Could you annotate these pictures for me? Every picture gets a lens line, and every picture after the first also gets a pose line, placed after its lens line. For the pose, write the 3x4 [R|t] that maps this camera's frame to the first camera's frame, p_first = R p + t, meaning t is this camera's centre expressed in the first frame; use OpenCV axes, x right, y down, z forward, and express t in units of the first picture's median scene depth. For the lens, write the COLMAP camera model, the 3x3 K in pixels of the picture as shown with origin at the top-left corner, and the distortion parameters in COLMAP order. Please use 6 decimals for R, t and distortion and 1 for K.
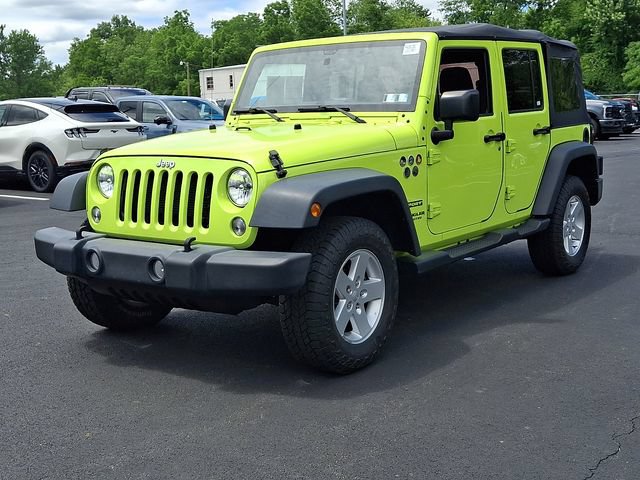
lens RADIAL K [[835.7, 0, 320.0], [0, 835.7, 240.0], [0, 0, 1]] dist [0.272550, -0.826243]
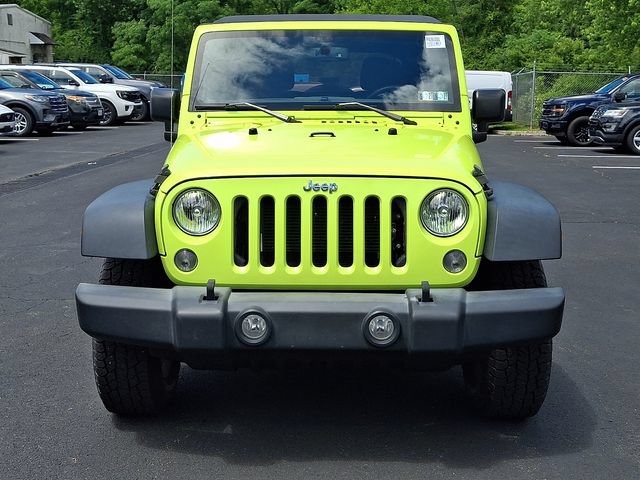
lens RADIAL K [[835.7, 0, 320.0], [0, 835.7, 240.0], [0, 0, 1]] dist [0.272550, -0.826243]
pose [[0.817062, -0.084609, 0.570308, -0.537968], [0.068835, 0.996414, 0.049207, -0.069369], [-0.572426, -0.000948, 0.819956, 0.335943]]
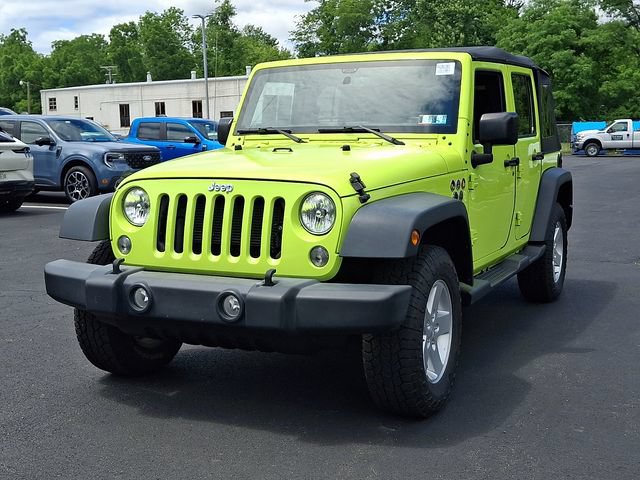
lens RADIAL K [[835.7, 0, 320.0], [0, 835.7, 240.0], [0, 0, 1]] dist [0.272550, -0.826243]
pose [[0.982684, -0.006997, 0.185157, -0.213761], [0.012688, 0.999482, -0.029572, -0.006052], [-0.184854, 0.031410, 0.982264, 0.094600]]
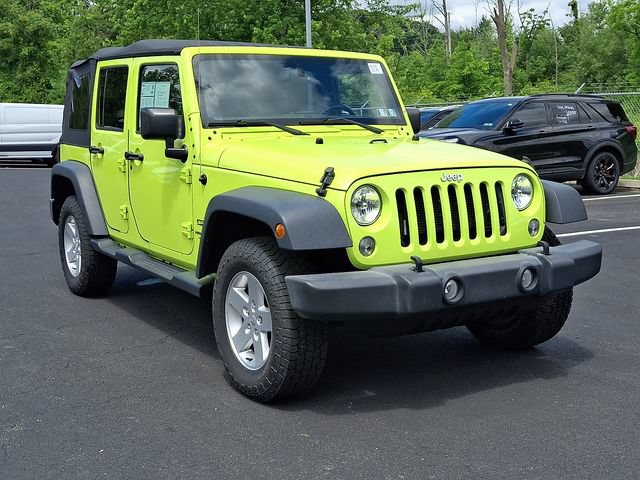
lens RADIAL K [[826.8, 0, 342.8], [0, 826.8, 252.8], [0, 0, 1]] dist [0.269596, -0.678891]
pose [[0.353900, -0.132484, 0.925852, -0.965340], [0.144160, 0.985814, 0.085959, -0.091152], [-0.924106, 0.103050, 0.367979, 0.679163]]
